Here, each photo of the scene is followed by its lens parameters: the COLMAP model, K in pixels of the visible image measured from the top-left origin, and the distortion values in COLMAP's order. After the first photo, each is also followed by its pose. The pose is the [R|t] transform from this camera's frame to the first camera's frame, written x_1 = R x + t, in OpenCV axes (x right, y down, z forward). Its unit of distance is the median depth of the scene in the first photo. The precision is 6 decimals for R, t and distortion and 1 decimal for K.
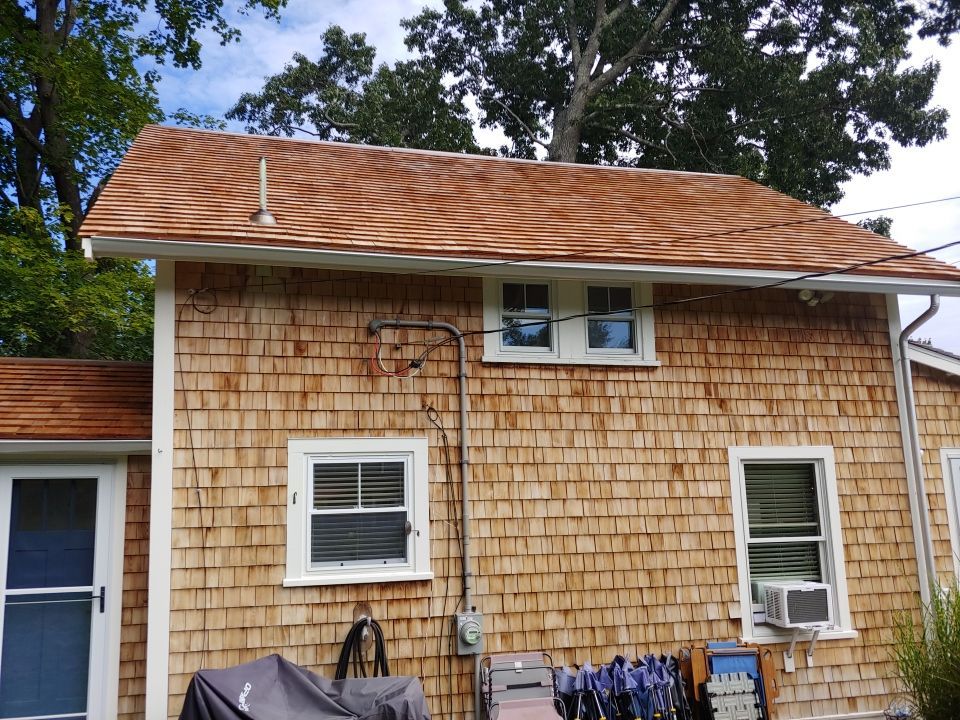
lens RADIAL K [[844.9, 0, 480.0], [0, 844.9, 360.0], [0, 0, 1]] dist [0.062839, -0.195678]
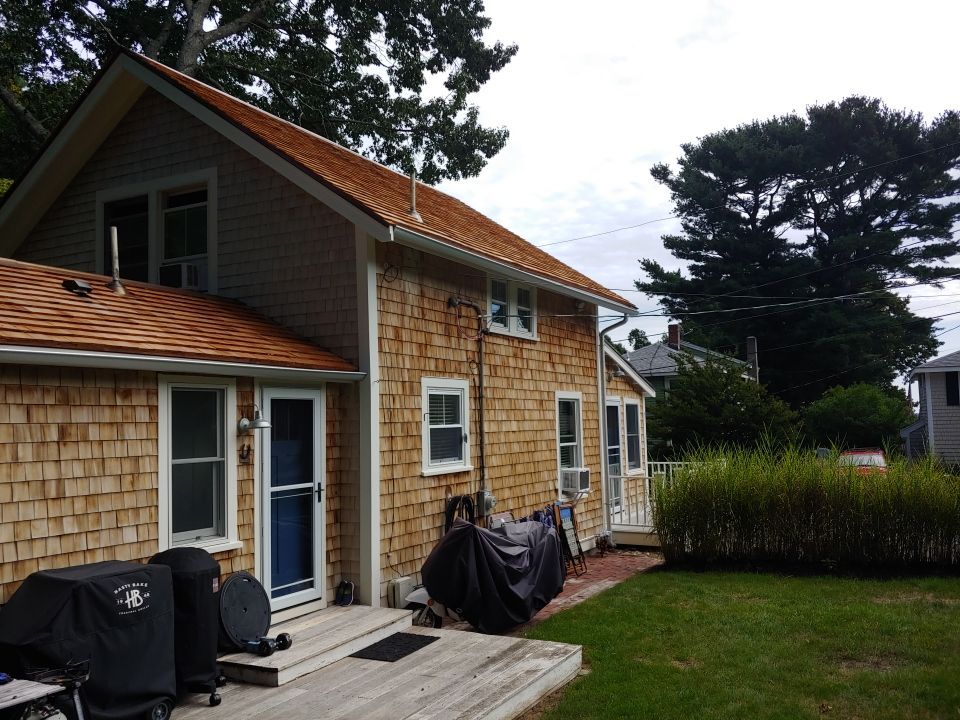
lens RADIAL K [[802.8, 0, 479.5], [0, 802.8, 369.7], [0, 0, 1]] dist [0.049332, -0.152943]
pose [[0.686766, 0.059721, 0.724421, -1.129838], [-0.136627, 0.989461, 0.047954, 0.002805], [-0.713923, -0.131909, 0.687688, -0.002714]]
